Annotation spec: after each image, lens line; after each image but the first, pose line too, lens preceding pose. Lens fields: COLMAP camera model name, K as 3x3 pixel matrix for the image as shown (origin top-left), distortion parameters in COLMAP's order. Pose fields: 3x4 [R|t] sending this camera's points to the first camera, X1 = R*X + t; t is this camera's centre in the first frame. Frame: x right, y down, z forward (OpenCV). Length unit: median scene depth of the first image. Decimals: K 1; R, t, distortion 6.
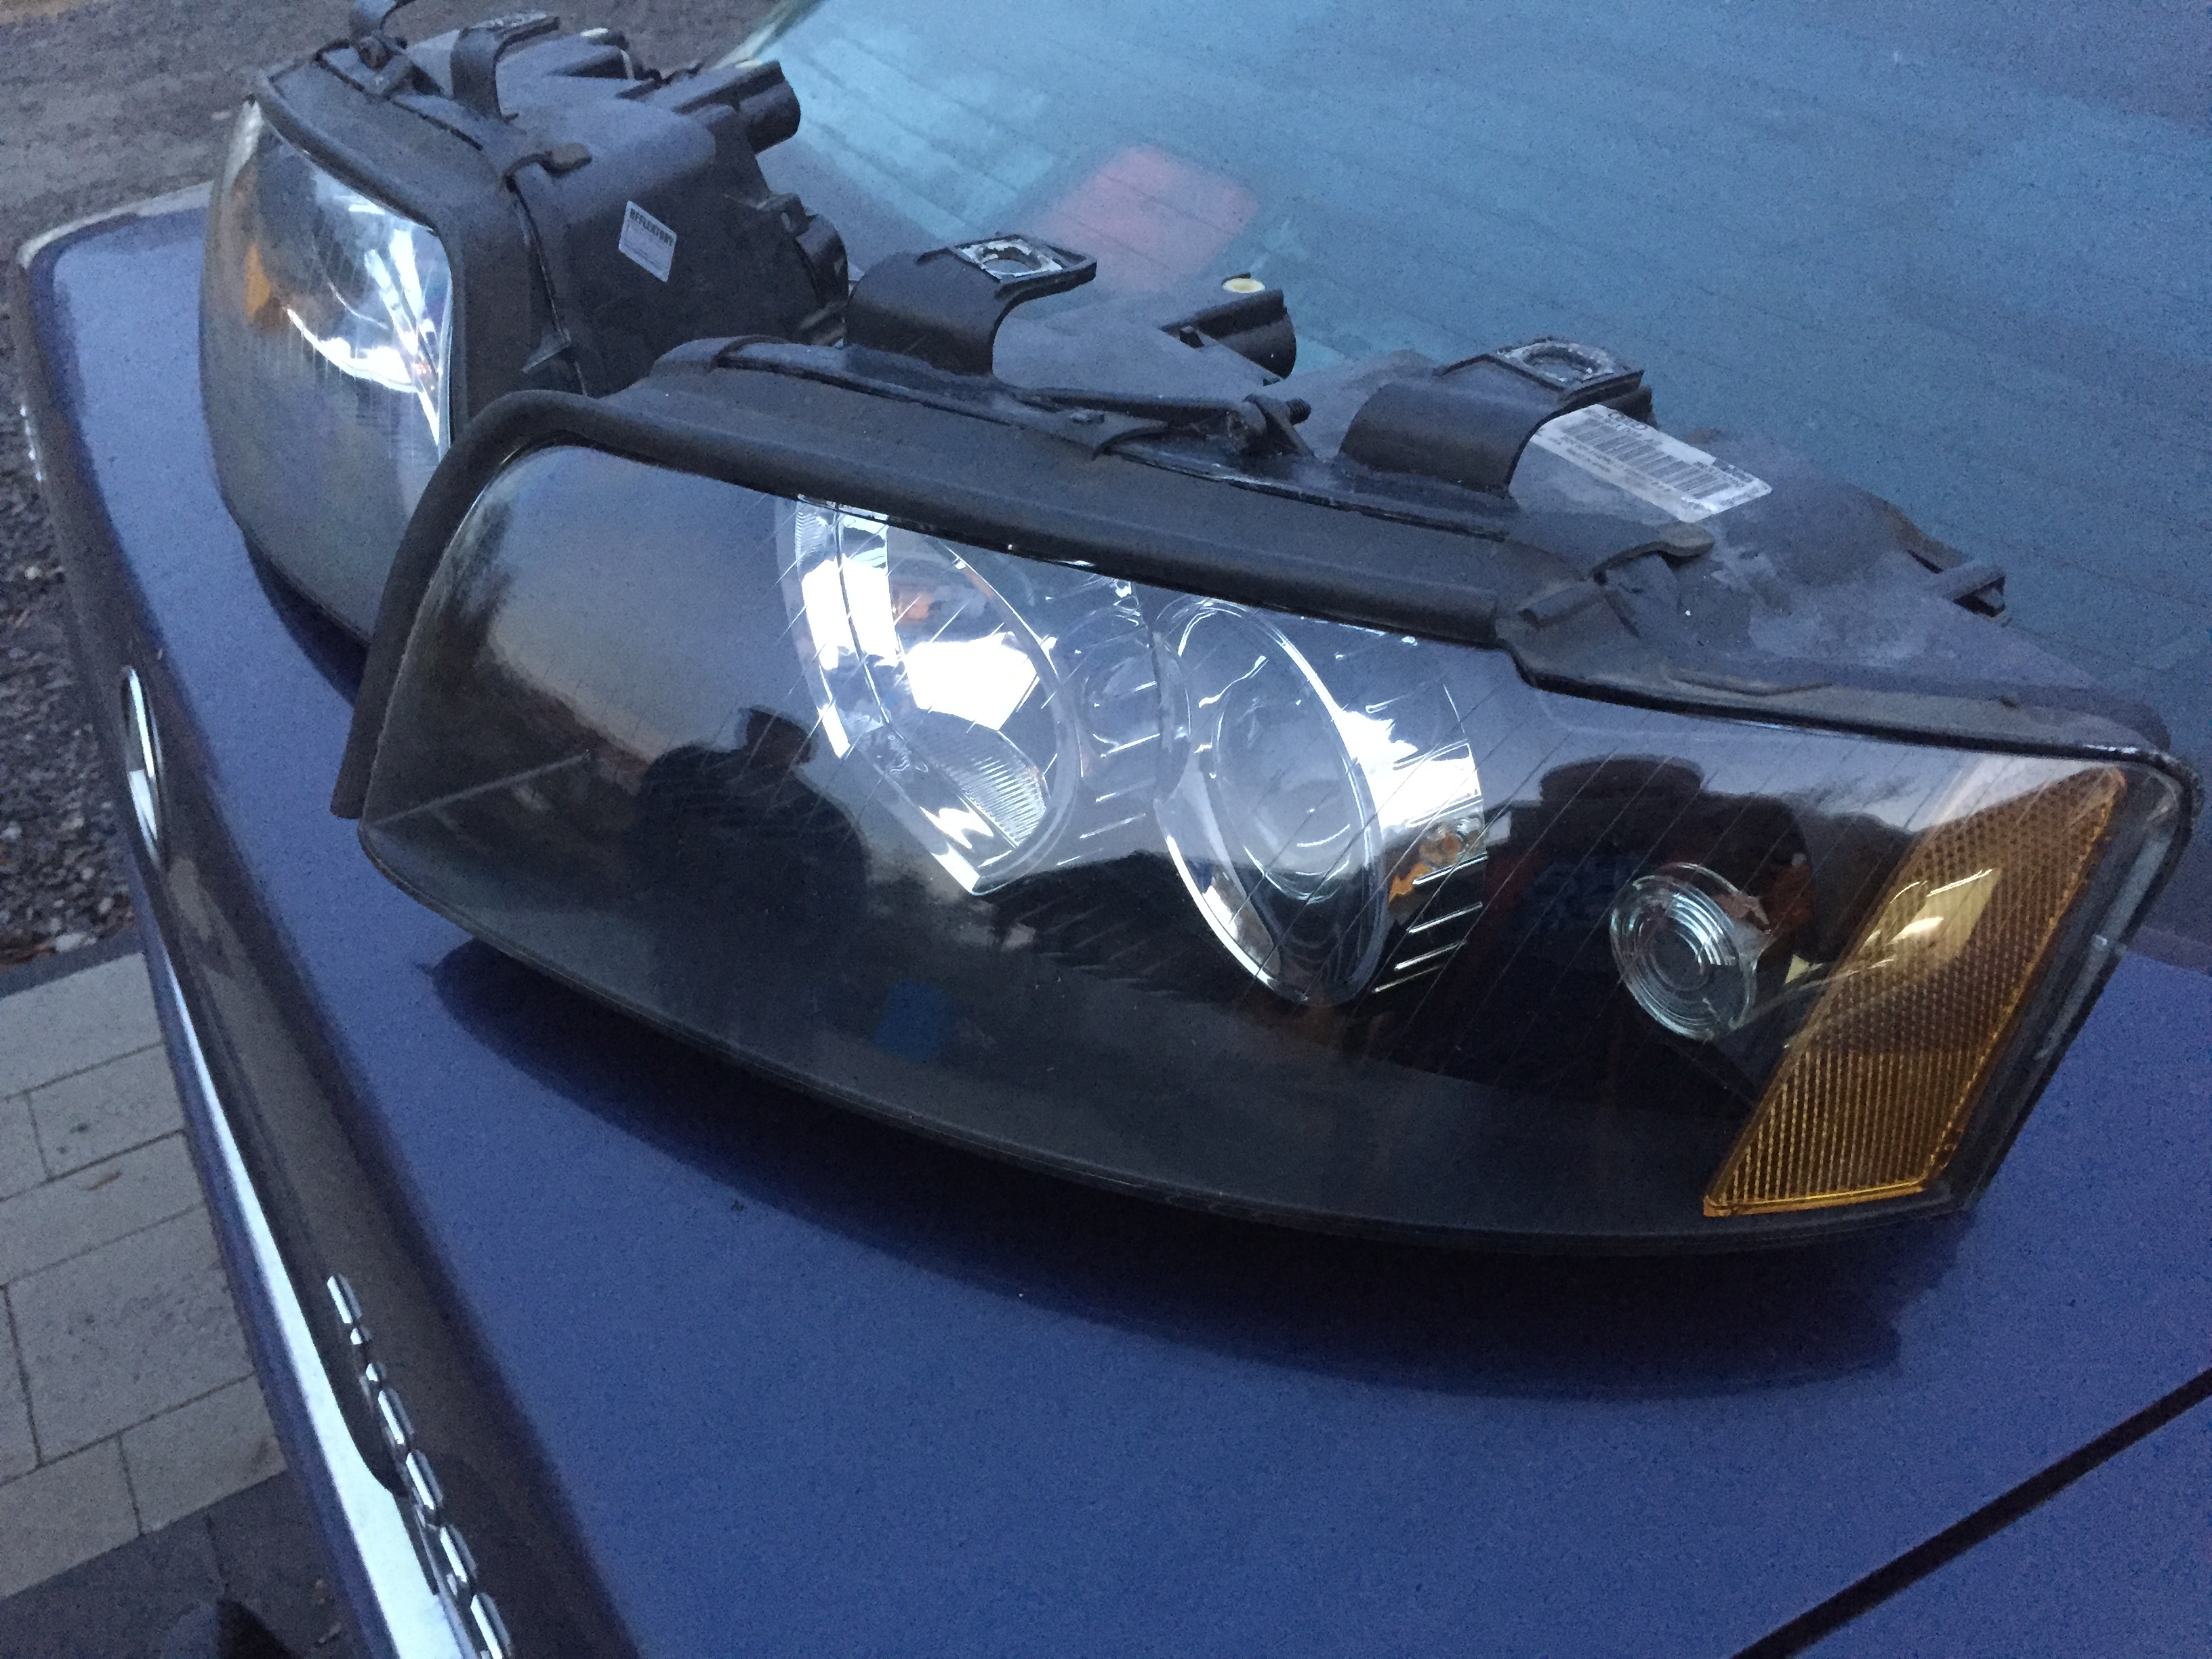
lens RADIAL K [[1869.1, 0, 1106.0], [0, 1869.1, 882.4], [0, 0, 1]] dist [-0.000678, -0.002403]
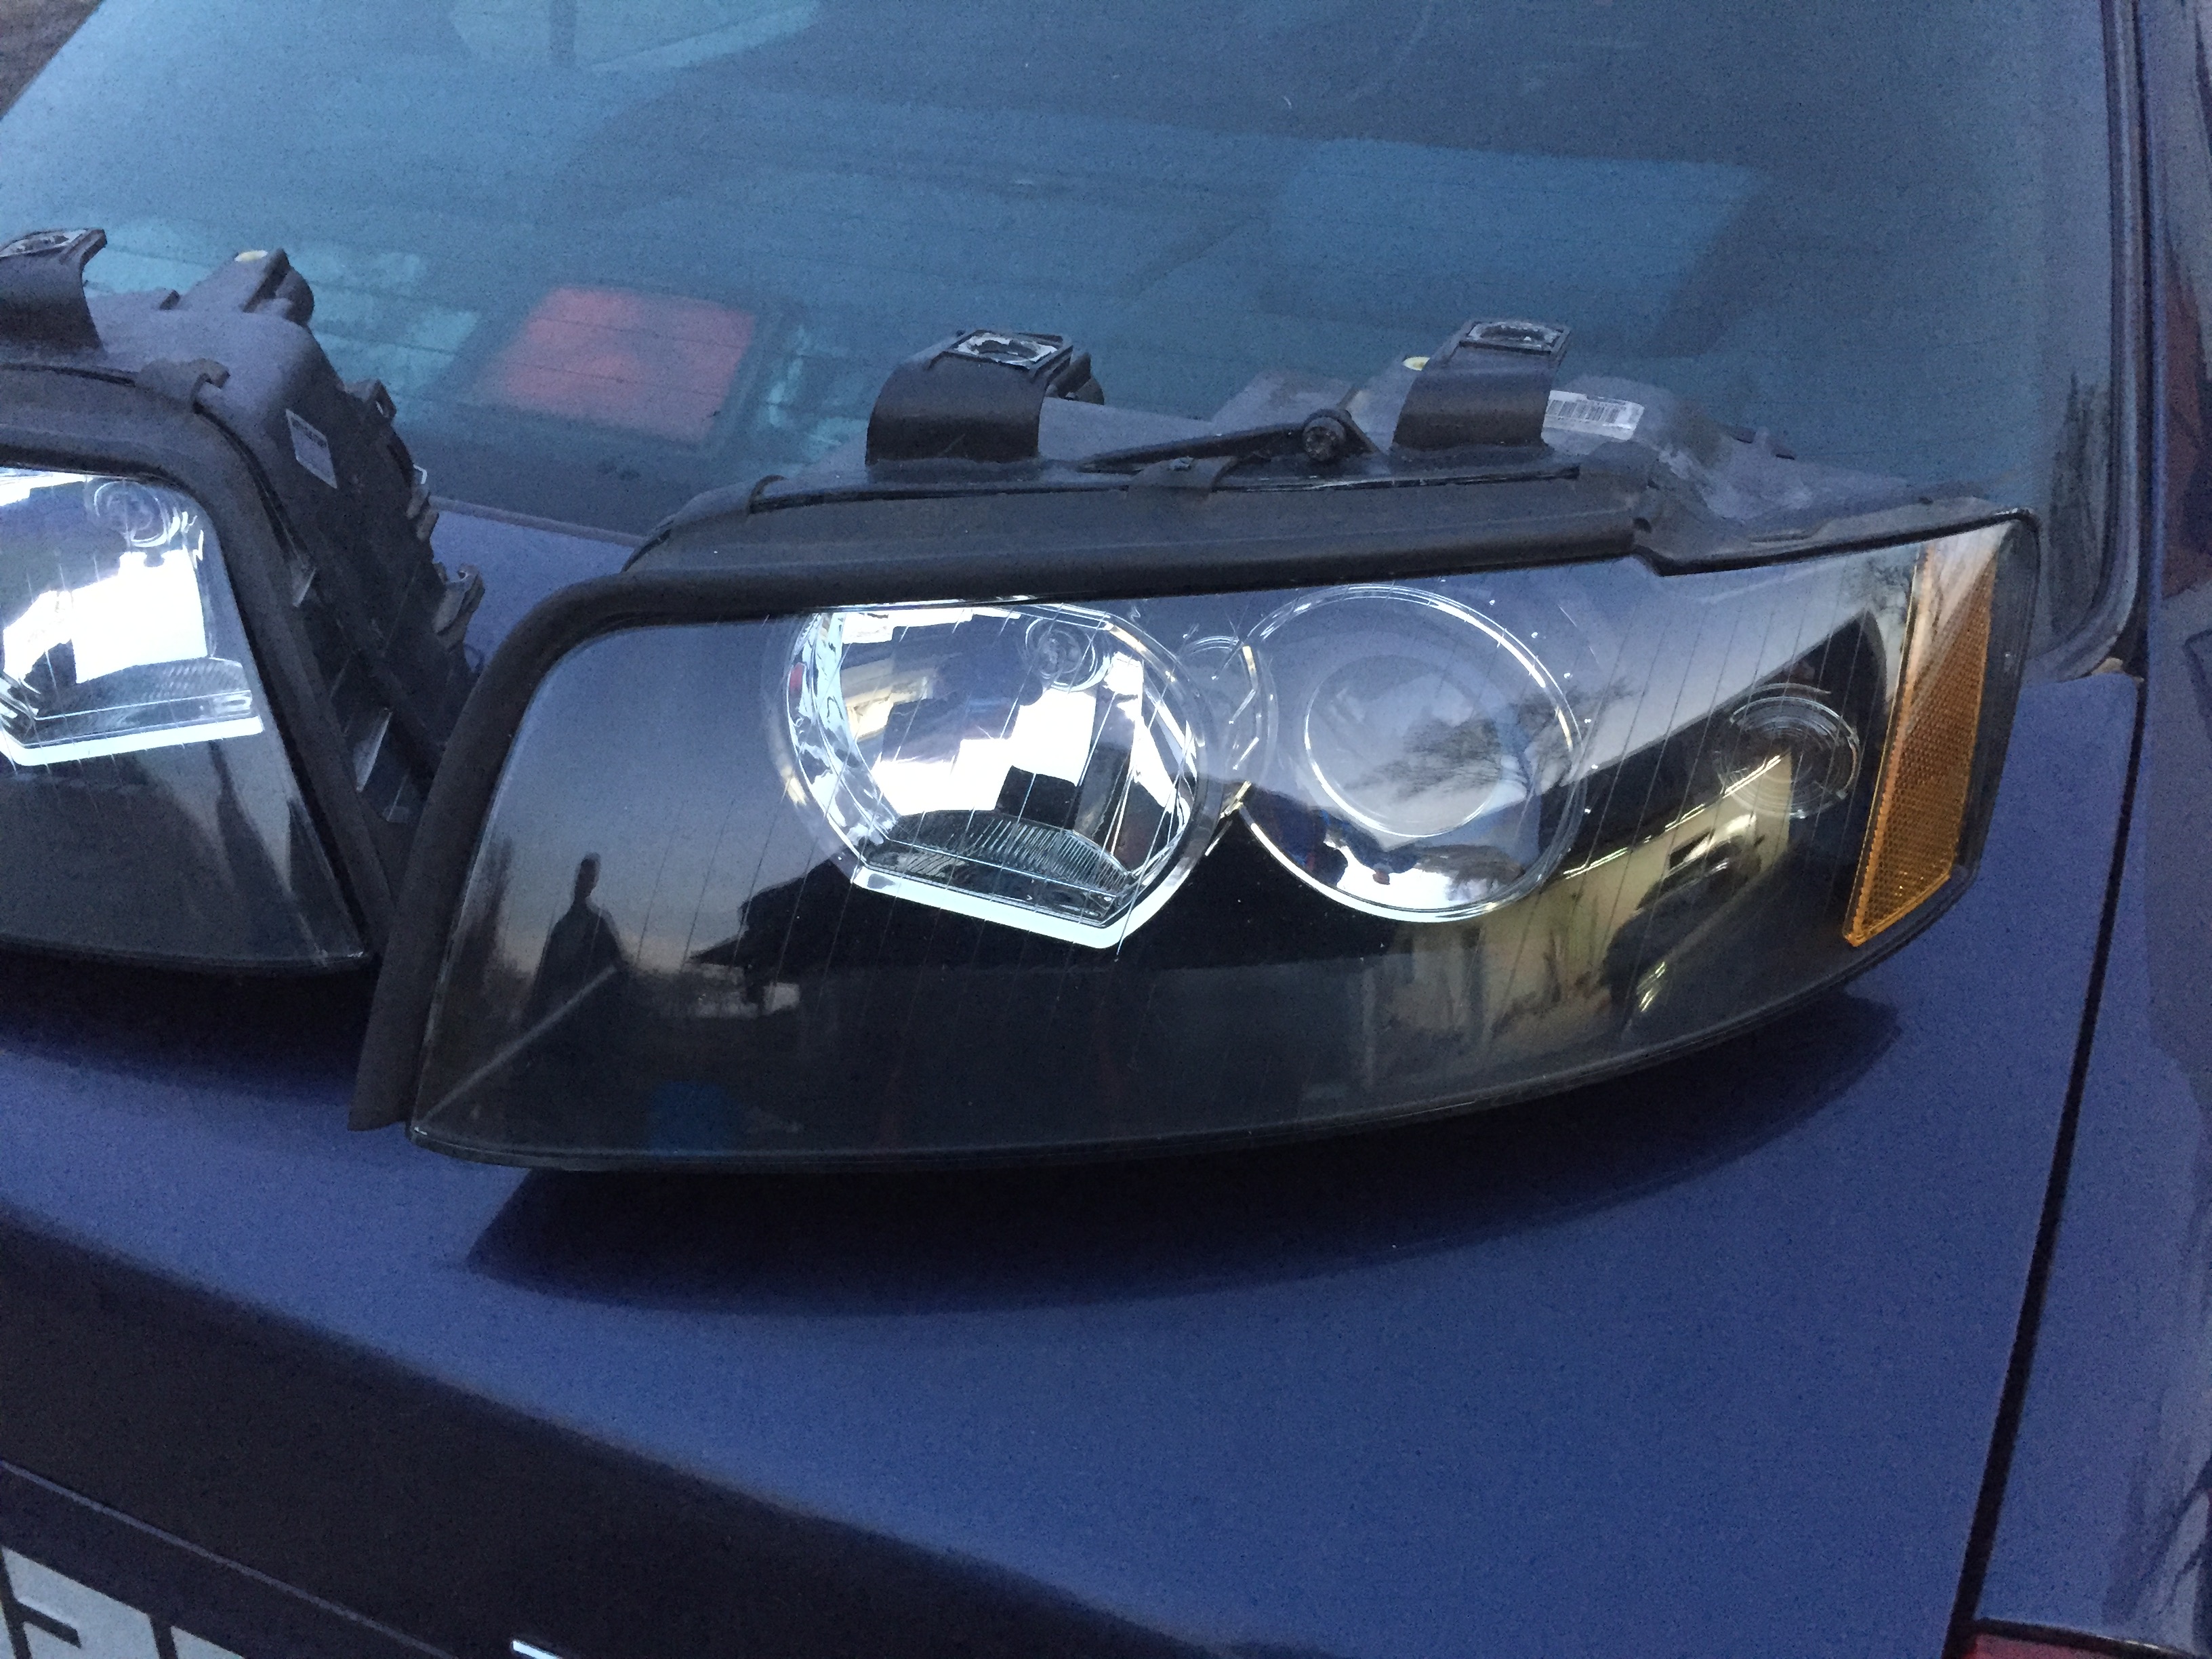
lens RADIAL K [[1870.1, 0, 1106.0], [0, 1870.1, 829.5], [0, 0, 1]] dist [0.003387, 0.002708]
pose [[0.820907, -0.298857, 0.486617, -0.644519], [0.339286, 0.940668, 0.005350, -0.069206], [-0.459344, 0.160710, 0.873599, 0.099092]]
